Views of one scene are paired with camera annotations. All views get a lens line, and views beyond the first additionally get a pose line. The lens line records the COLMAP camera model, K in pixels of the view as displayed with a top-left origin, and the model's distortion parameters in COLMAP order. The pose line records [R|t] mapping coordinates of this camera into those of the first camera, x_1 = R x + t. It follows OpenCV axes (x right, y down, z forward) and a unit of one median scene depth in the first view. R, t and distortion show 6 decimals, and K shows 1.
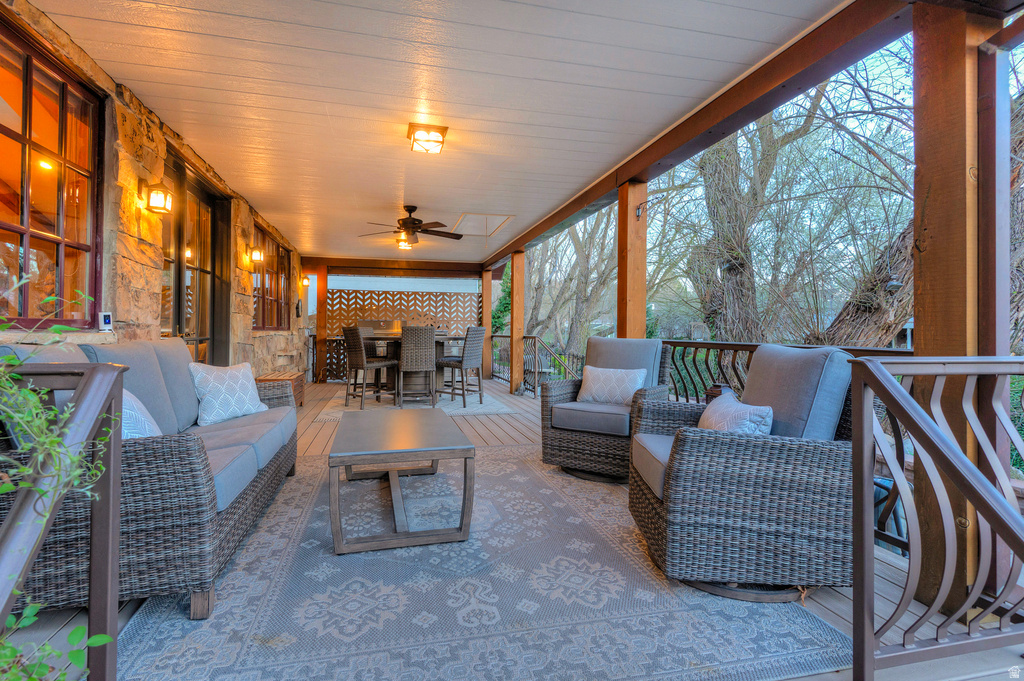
lens RADIAL K [[487.0, 0, 512.0], [0, 487.0, 340.5], [0, 0, 1]] dist [0.018725, -0.011746]
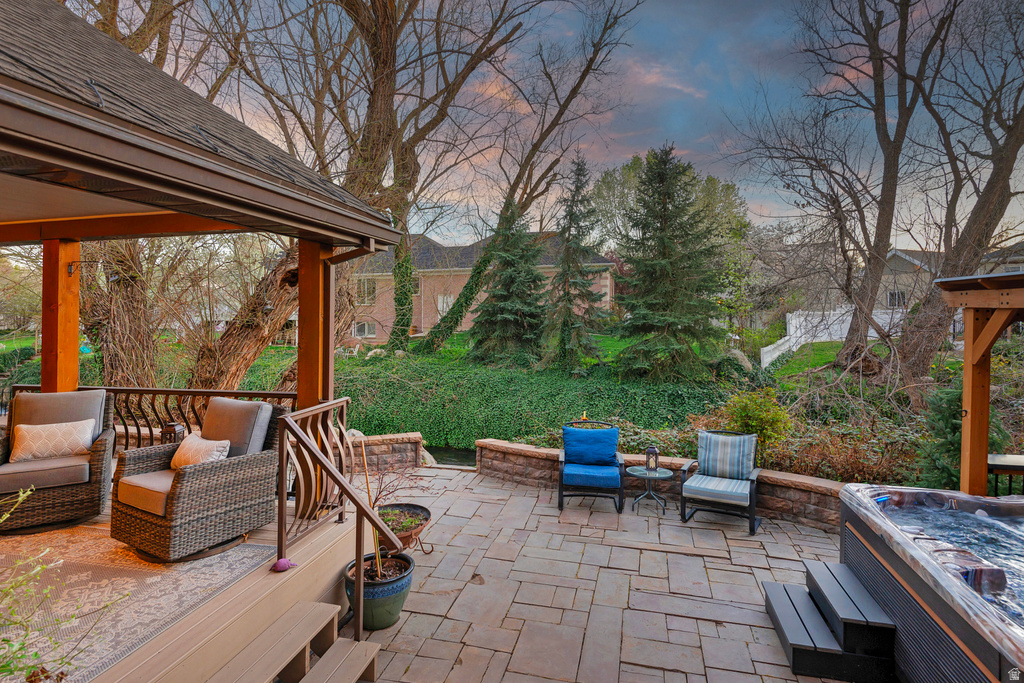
lens RADIAL K [[417.7, 0, 512.0], [0, 417.7, 341.5], [0, 0, 1]] dist [0.017677, -0.000050]
pose [[0.365761, 0.008843, 0.930667, -0.582157], [-0.013203, 0.999904, -0.004312, -0.256194], [-0.930615, -0.010710, 0.365842, -0.568931]]
